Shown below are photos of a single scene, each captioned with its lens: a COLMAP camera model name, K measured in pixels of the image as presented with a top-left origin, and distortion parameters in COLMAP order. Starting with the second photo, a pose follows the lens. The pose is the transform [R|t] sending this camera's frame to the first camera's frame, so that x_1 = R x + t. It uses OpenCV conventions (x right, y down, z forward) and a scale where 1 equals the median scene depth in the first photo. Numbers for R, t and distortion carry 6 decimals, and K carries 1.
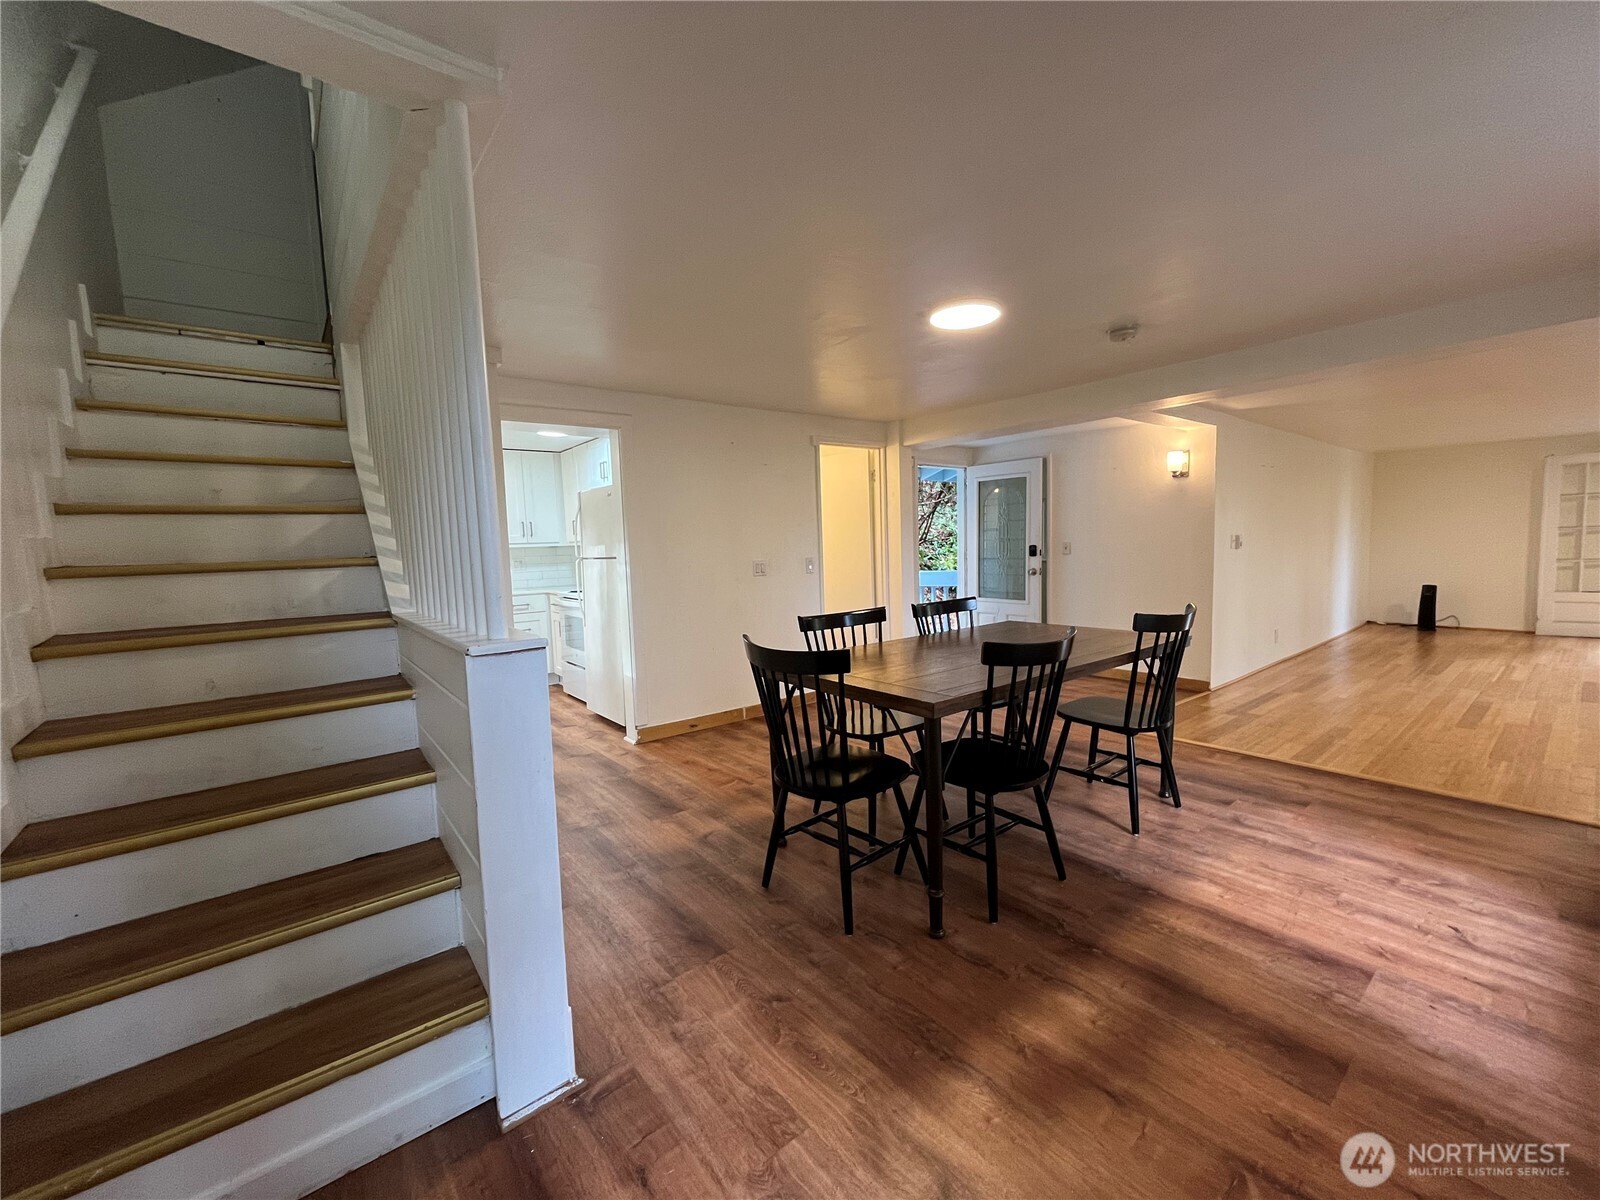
lens RADIAL K [[646.2, 0, 799.2], [0, 646.2, 595.7], [0, 0, 1]] dist [-0.004033, 0.000451]
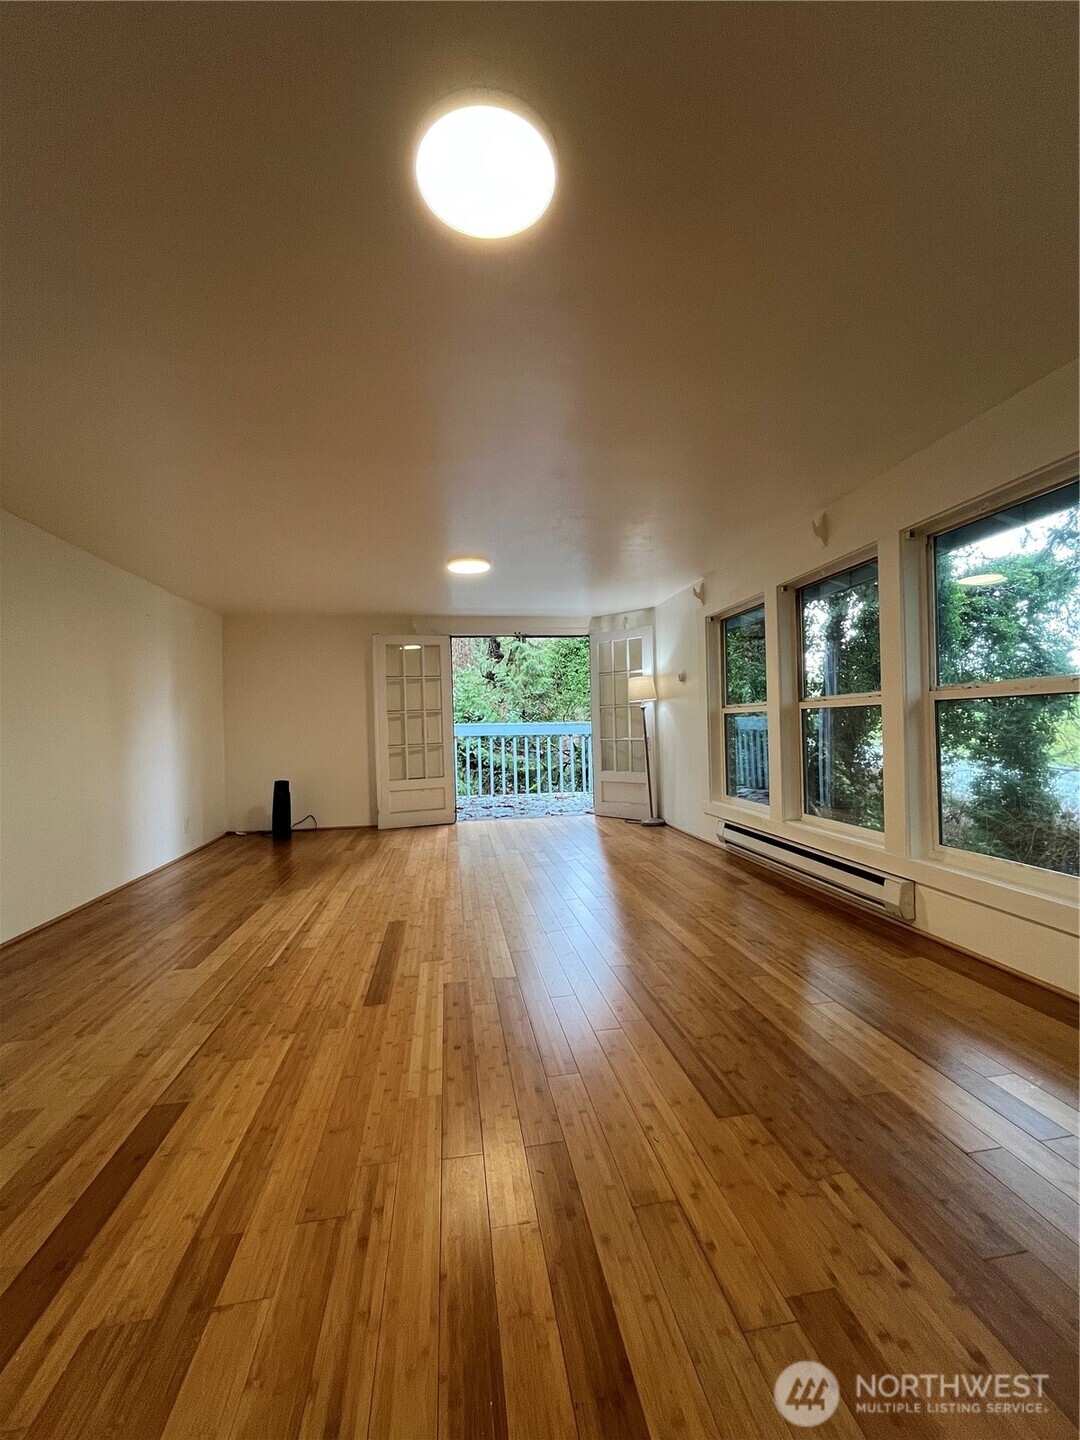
lens RADIAL K [[581.6, 0, 541.7], [0, 581.6, 721.0], [0, 0, 1]] dist [-0.004033, 0.000451]
pose [[0.483192, 0.023957, 0.875186, 0.636728], [0.083960, 0.993751, -0.073557, -0.013028], [-0.871479, 0.109023, 0.478161, 0.465799]]
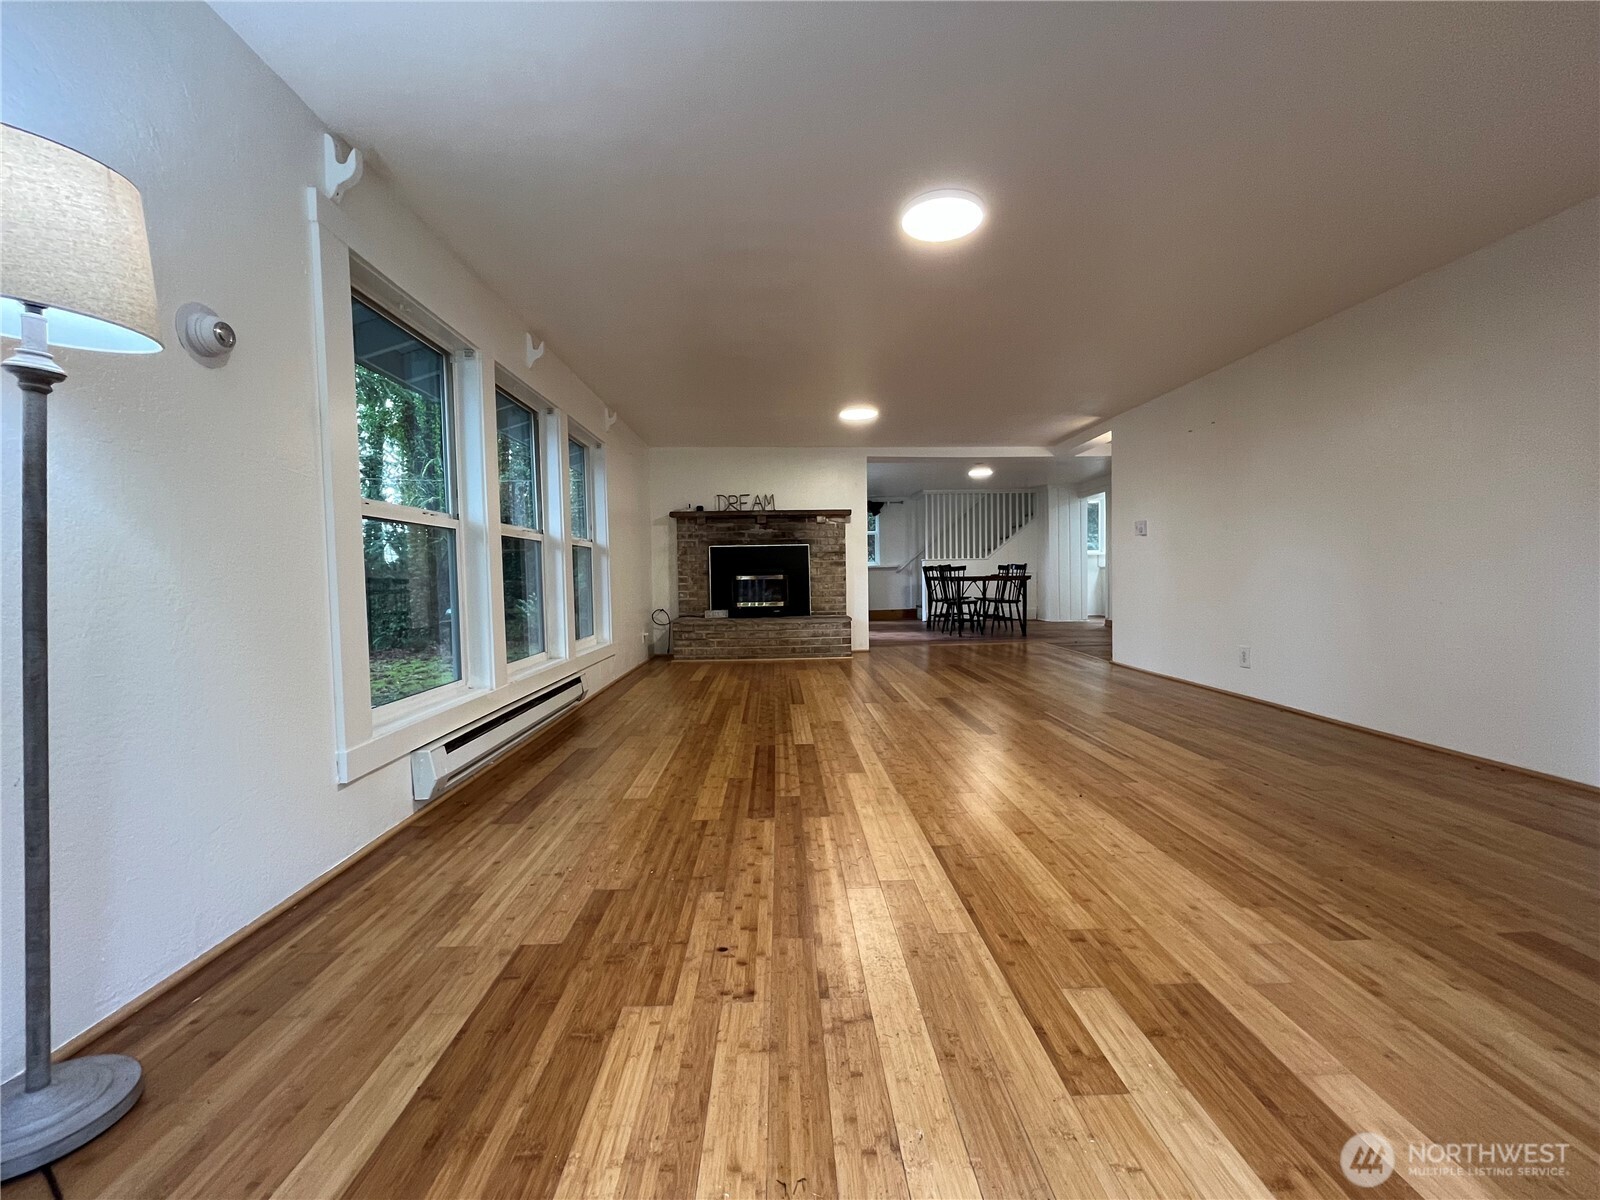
lens RADIAL K [[646.2, 0, 799.9], [0, 646.2, 602.2], [0, 0, 1]] dist [-0.004033, 0.000451]
pose [[-0.585352, 0.073270, -0.807462, 1.541046], [-0.031225, 0.993132, 0.112753, -0.056362], [0.810178, 0.091214, -0.579044, 1.005591]]
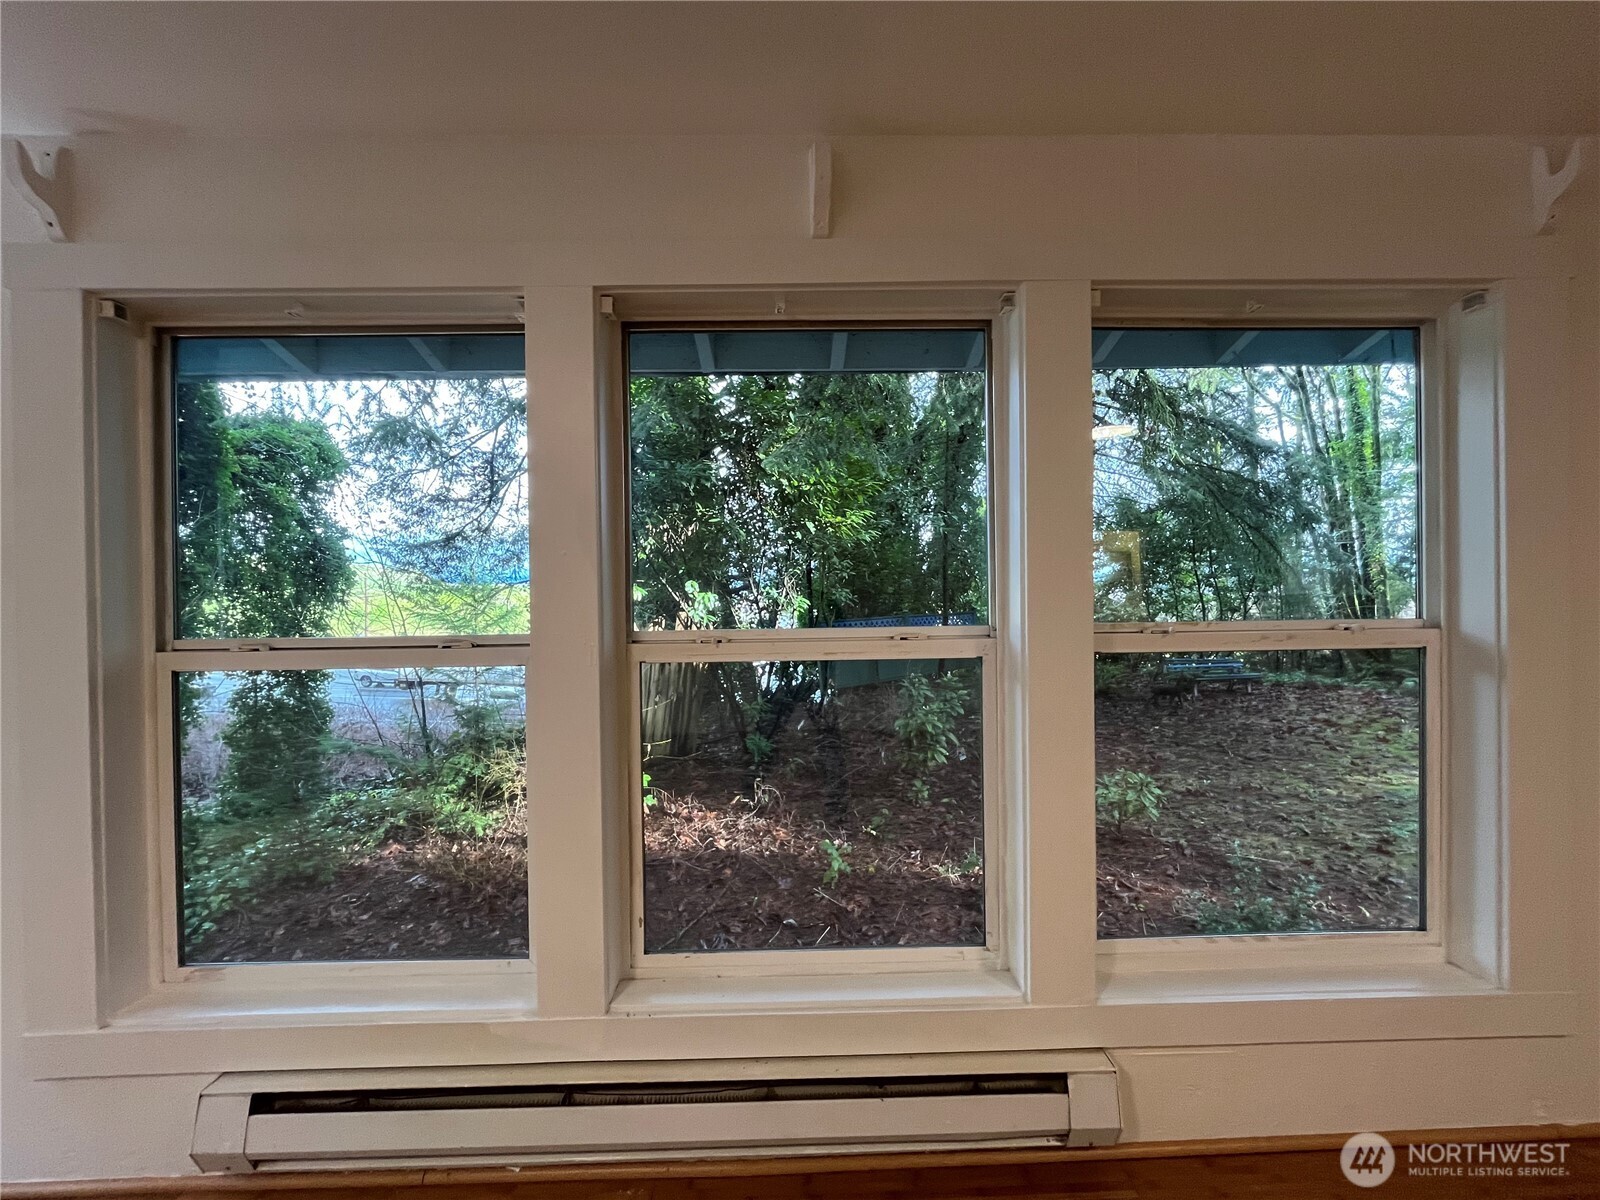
lens RADIAL K [[646.2, 0, 814.4], [0, 646.2, 595.1], [0, 0, 1]] dist [-0.004033, 0.000451]
pose [[-0.800528, 0.039818, 0.597971, 1.093277], [0.090018, 0.994459, 0.054292, -0.077947], [-0.592496, 0.097290, -0.799677, 0.665523]]
